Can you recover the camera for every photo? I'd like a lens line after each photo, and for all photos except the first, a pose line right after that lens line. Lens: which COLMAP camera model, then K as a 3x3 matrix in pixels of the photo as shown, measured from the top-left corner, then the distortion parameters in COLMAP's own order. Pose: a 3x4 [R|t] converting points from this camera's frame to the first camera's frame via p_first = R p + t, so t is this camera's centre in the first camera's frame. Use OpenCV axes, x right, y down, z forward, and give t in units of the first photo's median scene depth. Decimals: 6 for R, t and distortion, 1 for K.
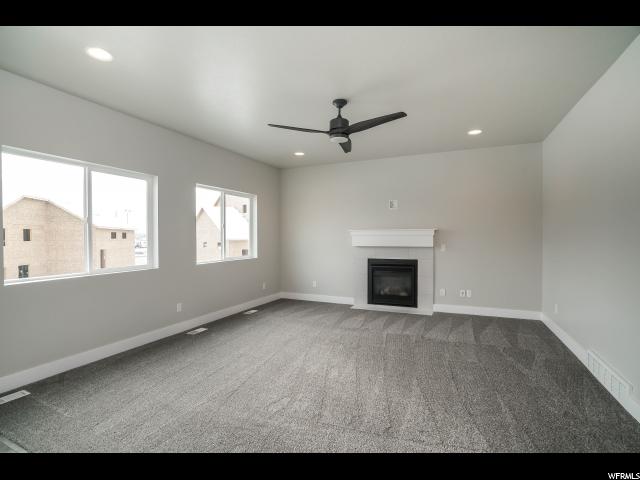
lens RADIAL K [[306.6, 0, 317.1], [0, 306.6, 241.3], [0, 0, 1]] dist [-0.061200, 0.026609]
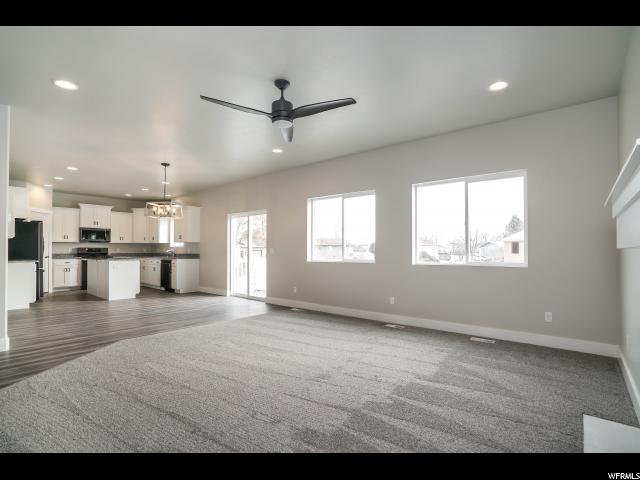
lens RADIAL K [[298.9, 0, 321.3], [0, 298.9, 242.2], [0, 0, 1]] dist [-0.031835, 0.000889]
pose [[-0.244534, -0.020023, -0.969434, 0.532009], [-0.011275, 0.999778, -0.017806, 0.018943], [0.969575, 0.006576, -0.244705, 0.792487]]
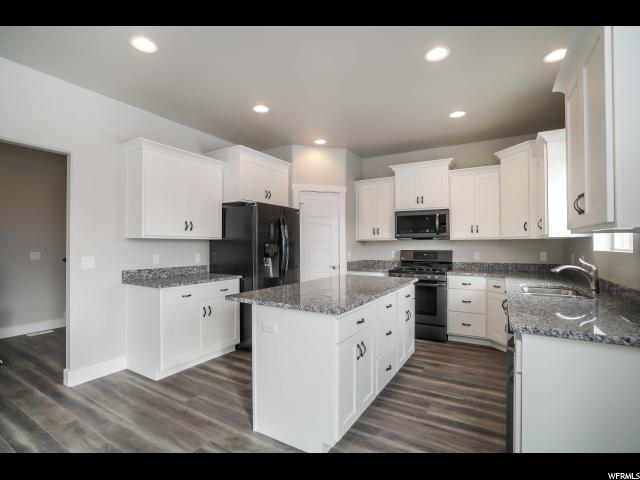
lens RADIAL K [[308.5, 0, 320.0], [0, 308.5, 240.0], [0, 0, 1]] dist [-0.024730, 0.001427]
pose [[-0.994071, 0.005963, 0.108567, -0.589548], [0.005870, 0.999982, -0.001177, 0.005164], [-0.108572, -0.000532, -0.994088, 0.009561]]
